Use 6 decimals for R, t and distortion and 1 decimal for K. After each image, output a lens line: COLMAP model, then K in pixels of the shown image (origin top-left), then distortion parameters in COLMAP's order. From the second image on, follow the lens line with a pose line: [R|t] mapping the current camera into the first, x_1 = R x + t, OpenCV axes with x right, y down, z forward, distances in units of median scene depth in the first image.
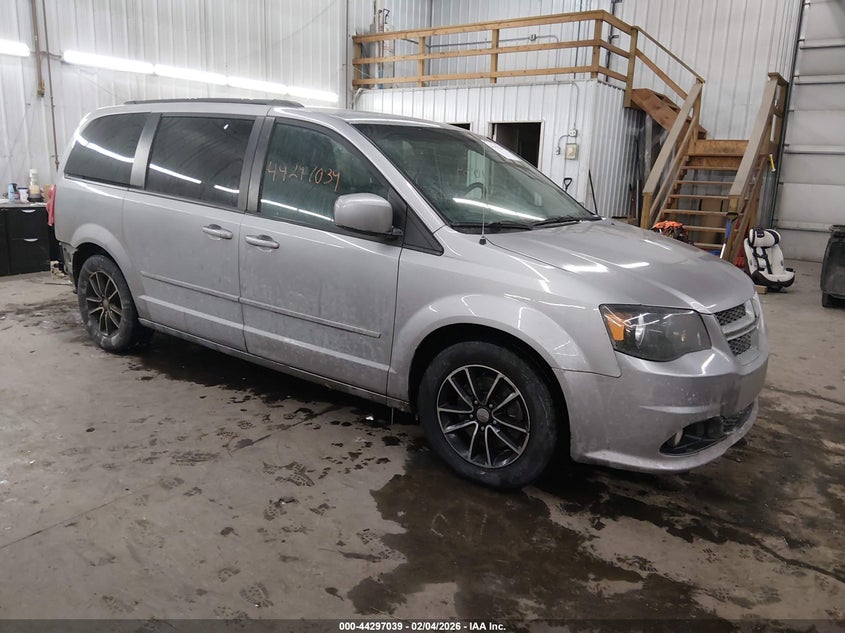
lens RADIAL K [[670.1, 0, 423.2], [0, 670.1, 315.1], [0, 0, 1]] dist [0.013466, -0.016420]
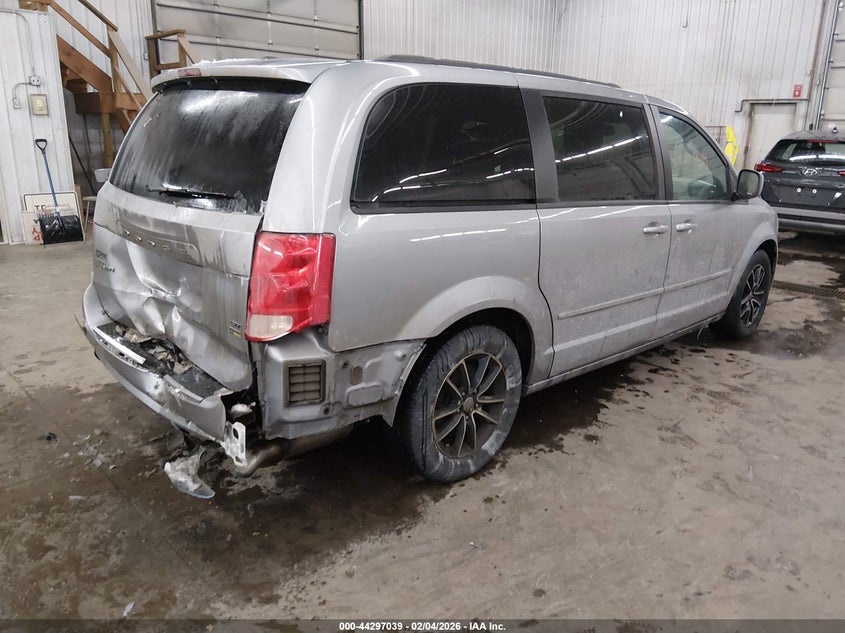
lens RADIAL K [[670.1, 0, 421.9], [0, 670.1, 317.5], [0, 0, 1]] dist [0.013466, -0.016420]
pose [[0.149237, -0.293089, 0.944366, -1.232779], [0.199071, 0.944412, 0.261644, -0.306134], [-0.968555, 0.148949, 0.199287, 1.099422]]
